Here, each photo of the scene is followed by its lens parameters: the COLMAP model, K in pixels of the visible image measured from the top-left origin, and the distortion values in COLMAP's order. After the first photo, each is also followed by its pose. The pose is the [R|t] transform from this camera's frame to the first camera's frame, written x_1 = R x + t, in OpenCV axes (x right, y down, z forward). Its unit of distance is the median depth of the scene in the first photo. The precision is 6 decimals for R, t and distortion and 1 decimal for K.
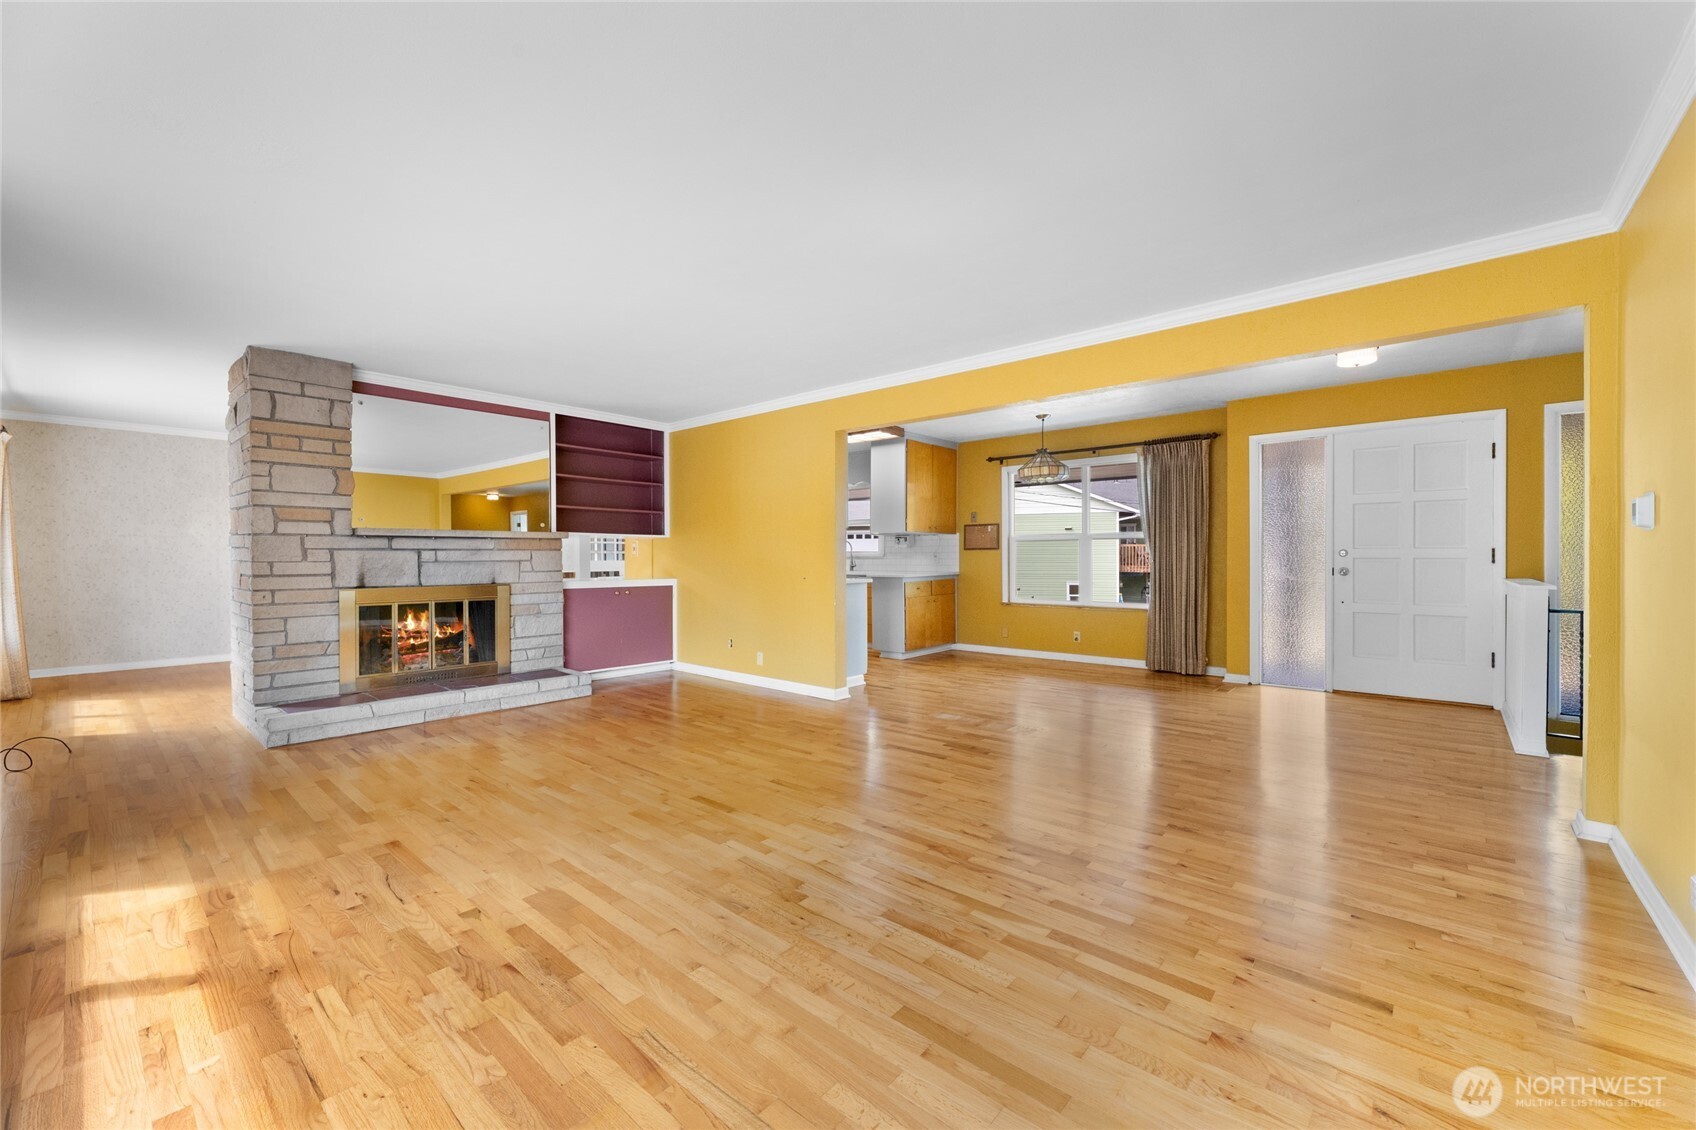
lens RADIAL K [[675.7, 0, 844.6], [0, 675.7, 562.8], [0, 0, 1]] dist [0.004595, 0.000133]
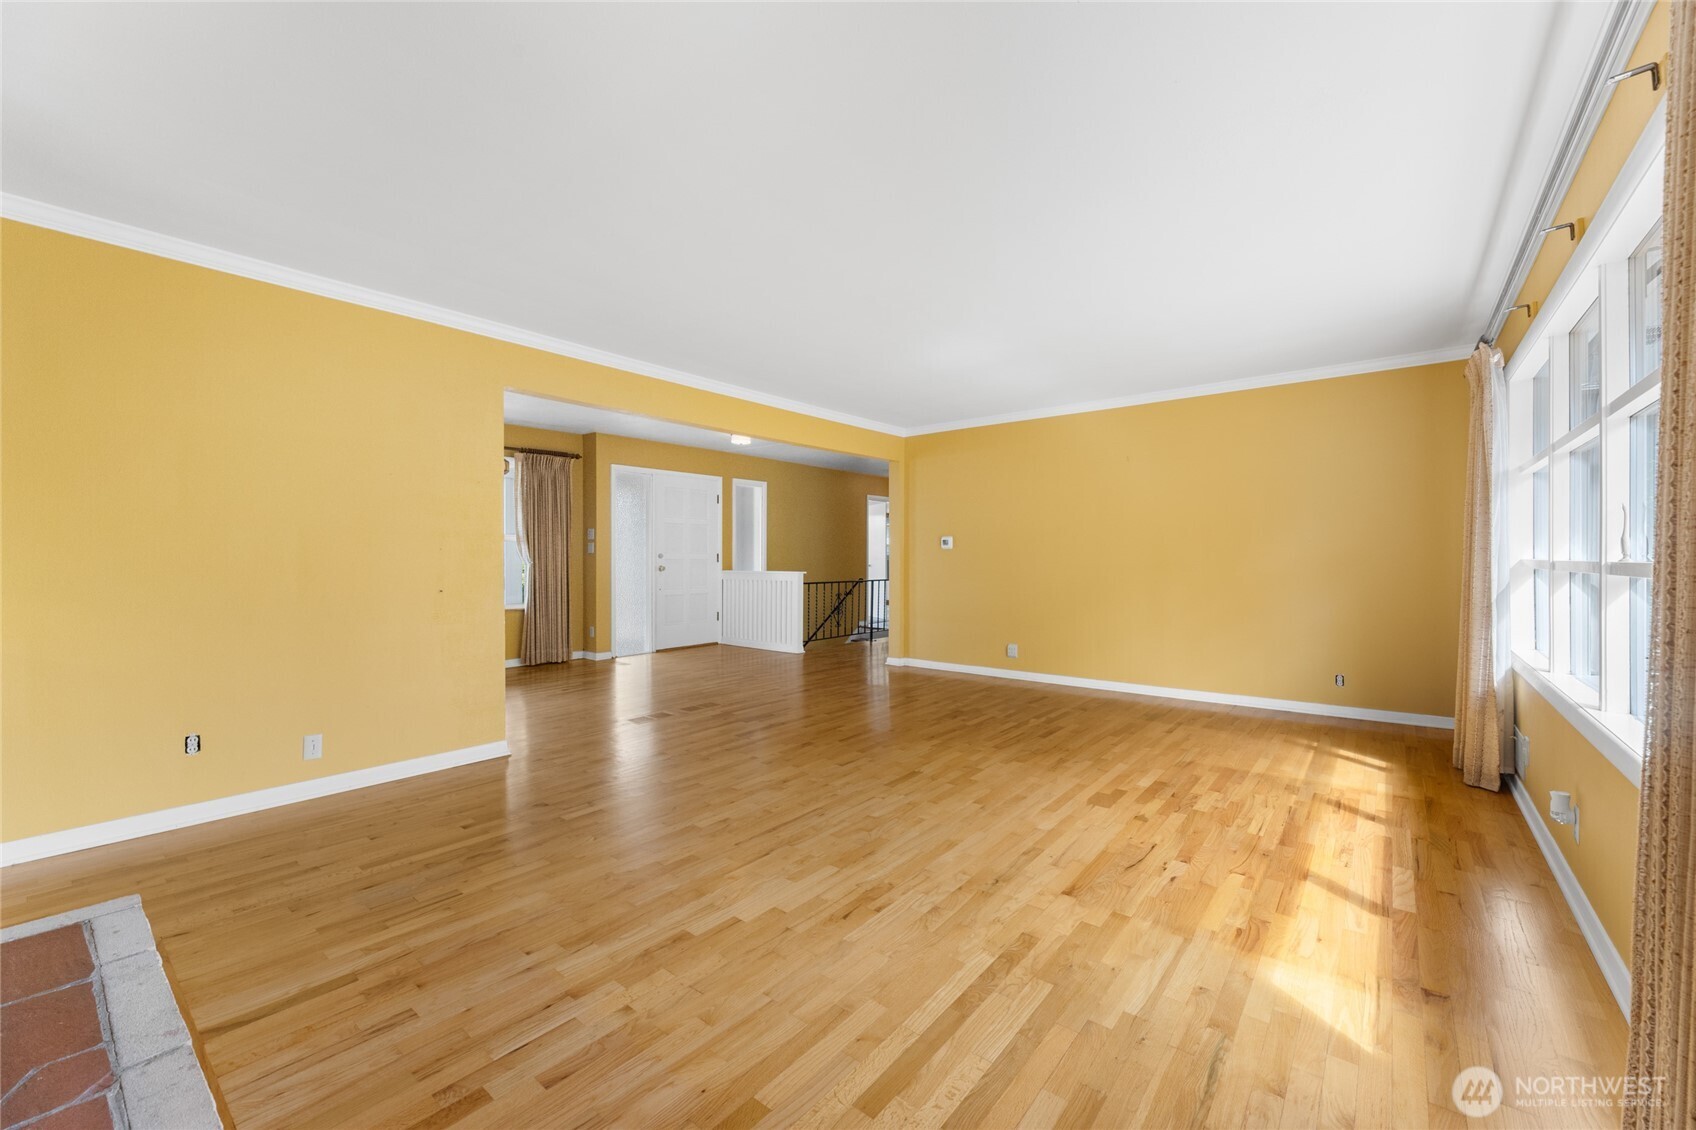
lens RADIAL K [[675.7, 0, 849.4], [0, 675.7, 559.7], [0, 0, 1]] dist [0.004595, 0.000133]
pose [[-0.045299, -0.000940, 0.998973, -1.540491], [0.011209, 0.999936, 0.001449, -0.007229], [-0.998911, 0.011263, -0.045285, 1.344339]]
